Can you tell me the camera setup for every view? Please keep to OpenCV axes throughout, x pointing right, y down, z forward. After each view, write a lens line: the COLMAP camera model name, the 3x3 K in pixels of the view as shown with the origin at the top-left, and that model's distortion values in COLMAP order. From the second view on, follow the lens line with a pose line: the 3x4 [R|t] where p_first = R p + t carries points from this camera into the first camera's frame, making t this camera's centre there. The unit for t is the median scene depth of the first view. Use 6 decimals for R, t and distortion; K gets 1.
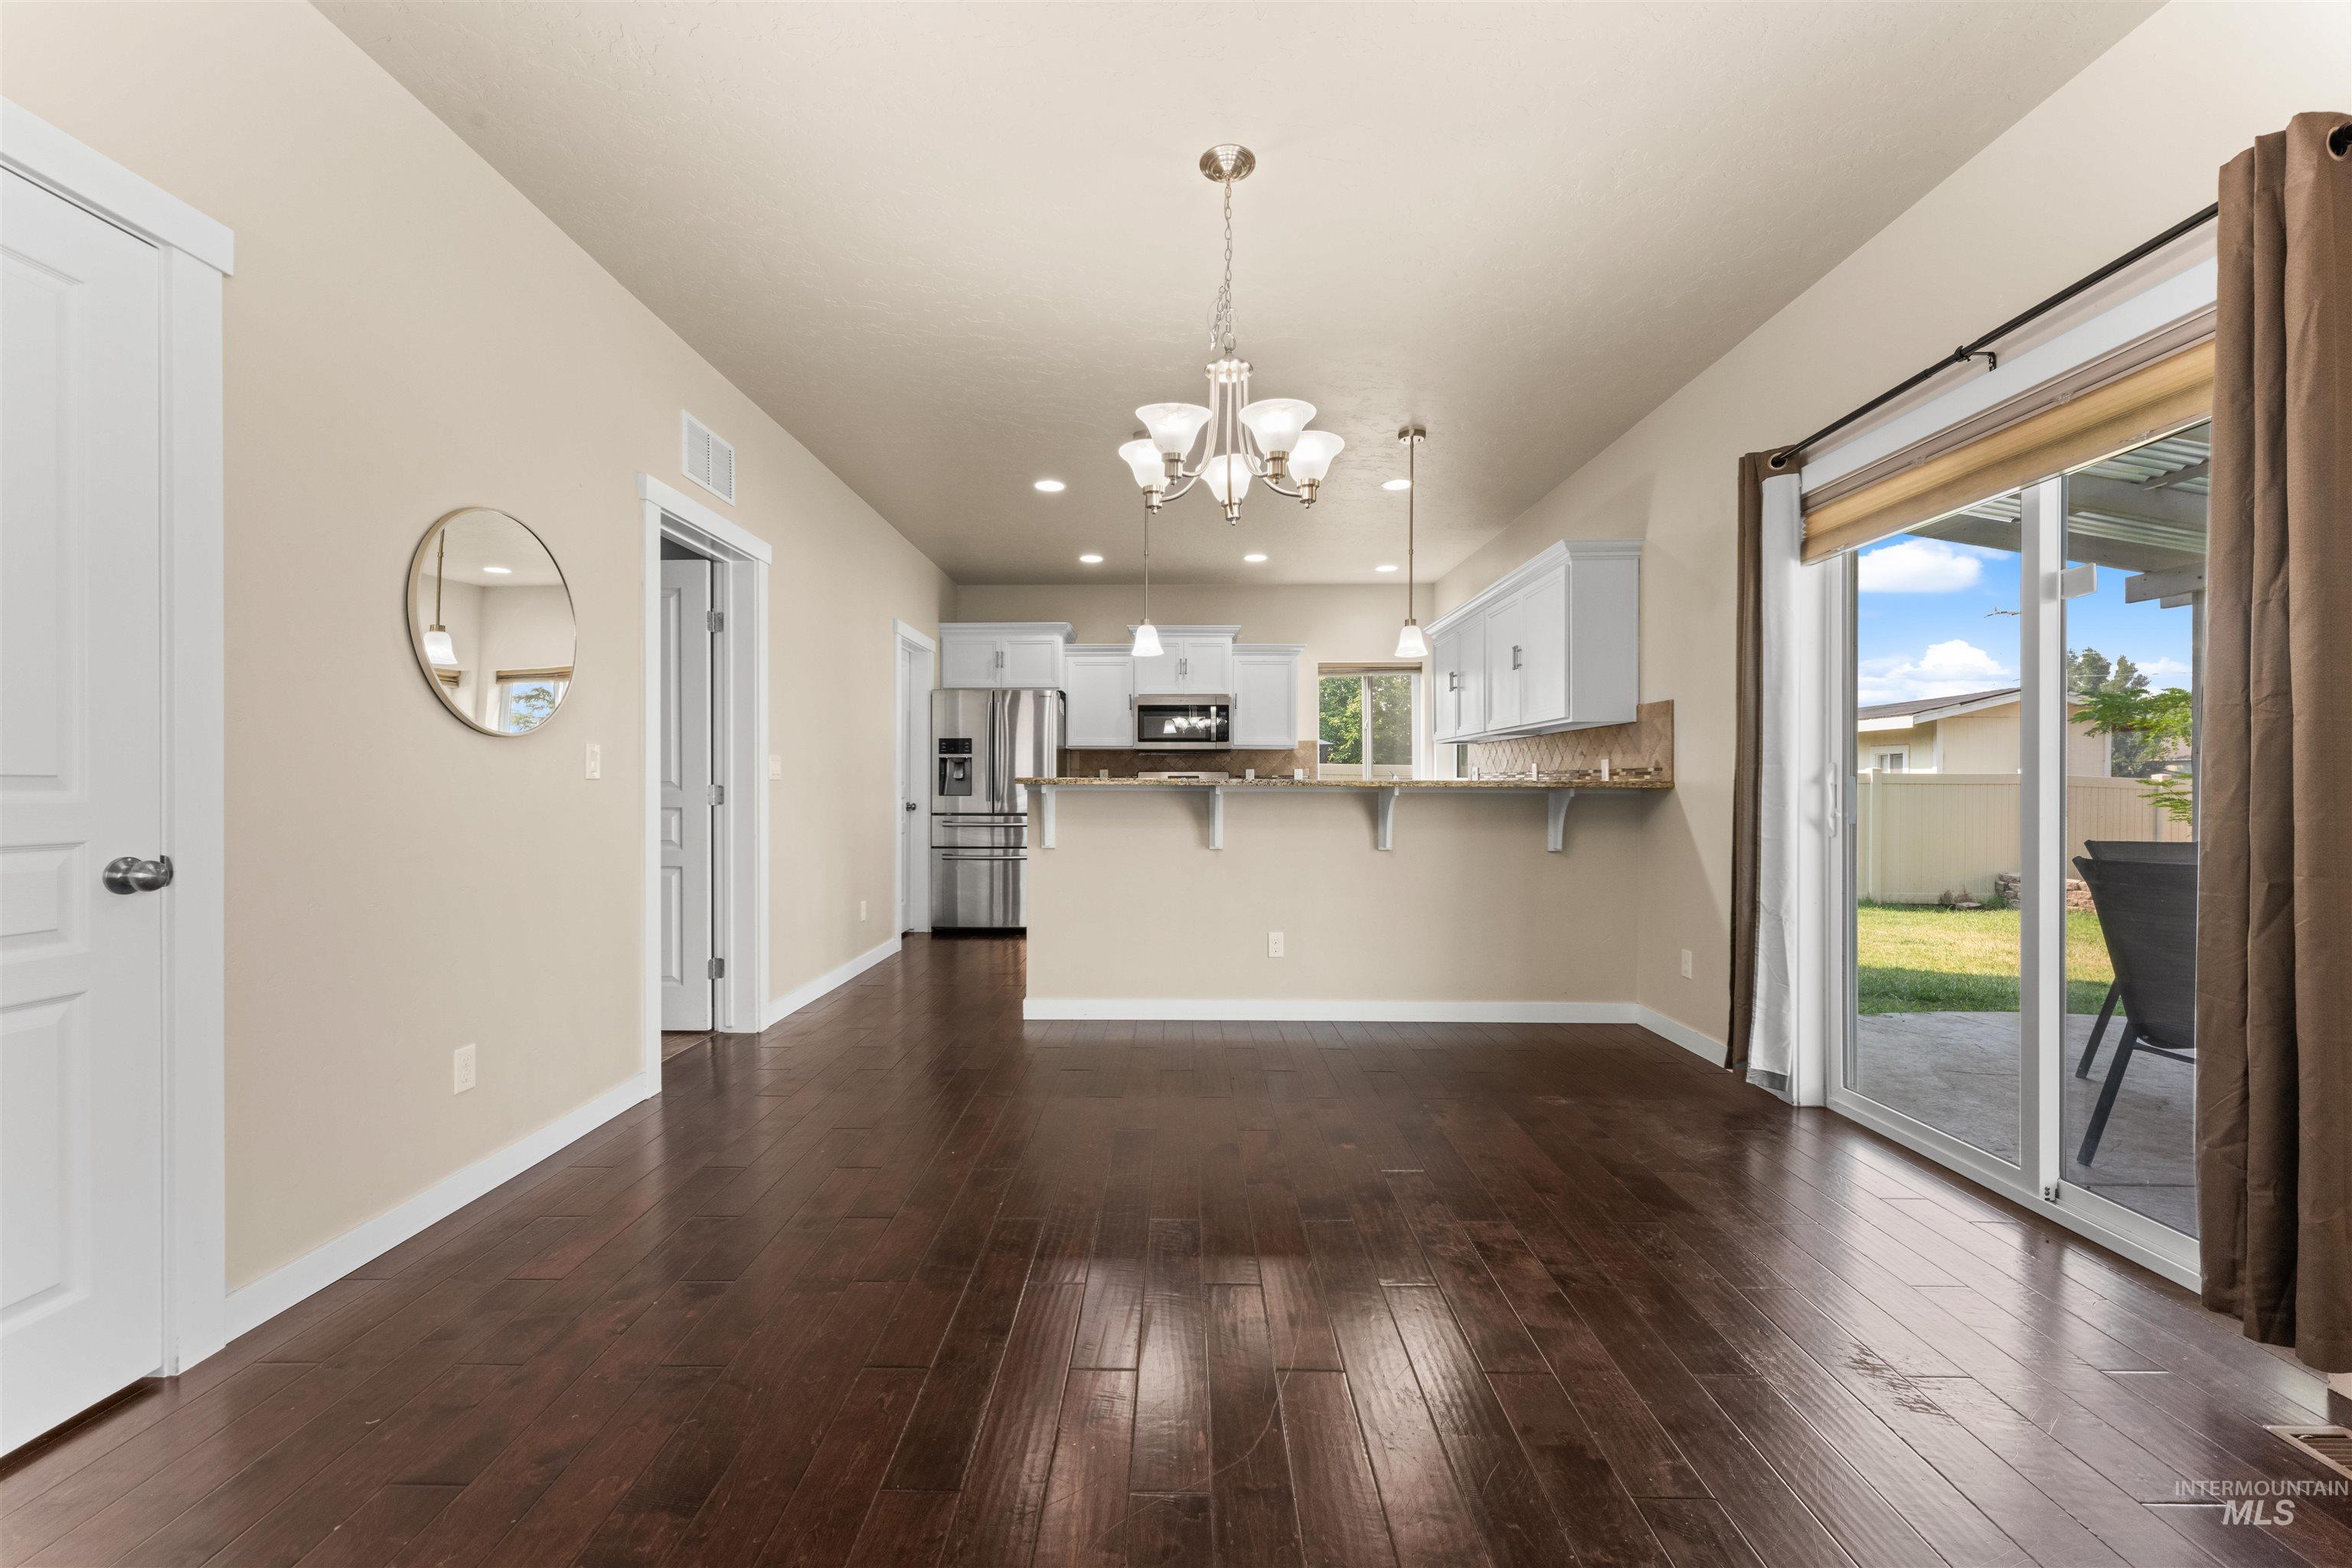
lens RADIAL K [[933.7, 0, 1169.9], [0, 933.7, 786.7], [0, 0, 1]] dist [0.000760, -0.000169]
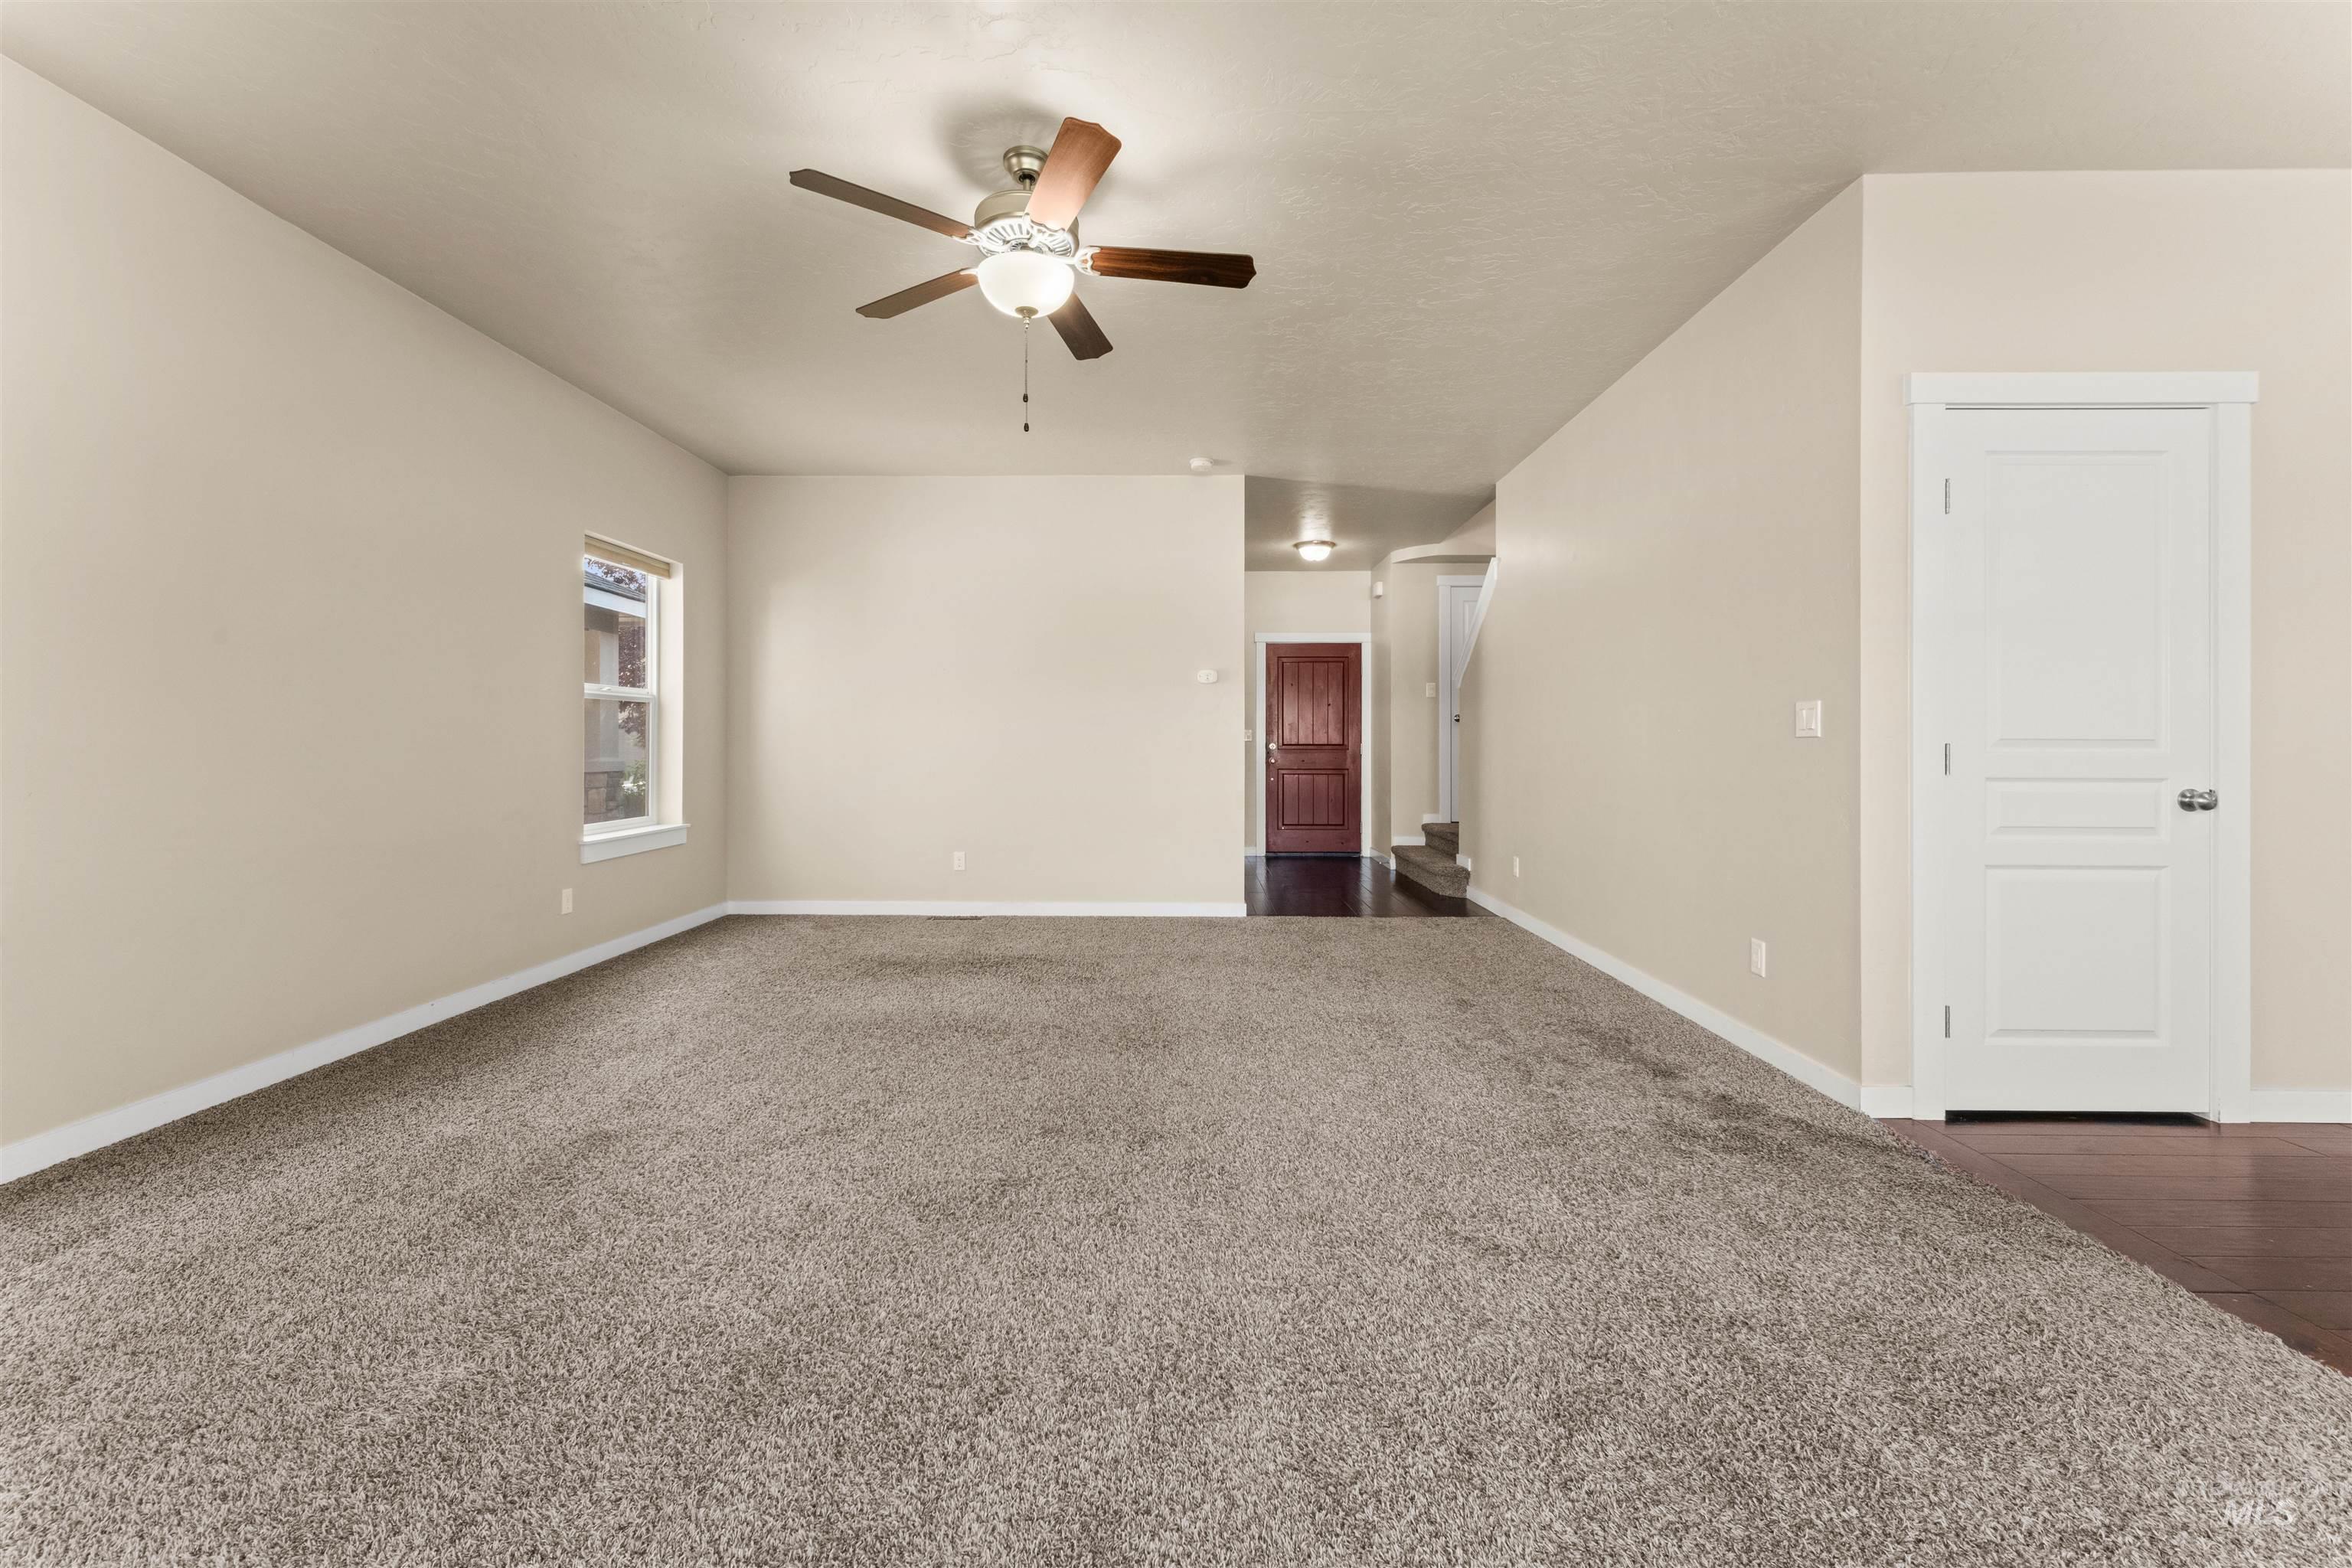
lens RADIAL K [[953.5, 0, 1166.9], [0, 953.5, 742.1], [0, 0, 1]] dist [0.001876, -0.000706]
pose [[-0.001506, -0.001068, -0.999998, 0.142746], [-0.003138, 0.999995, -0.001064, 0.000162], [0.999994, 0.003136, -0.001510, -0.202006]]
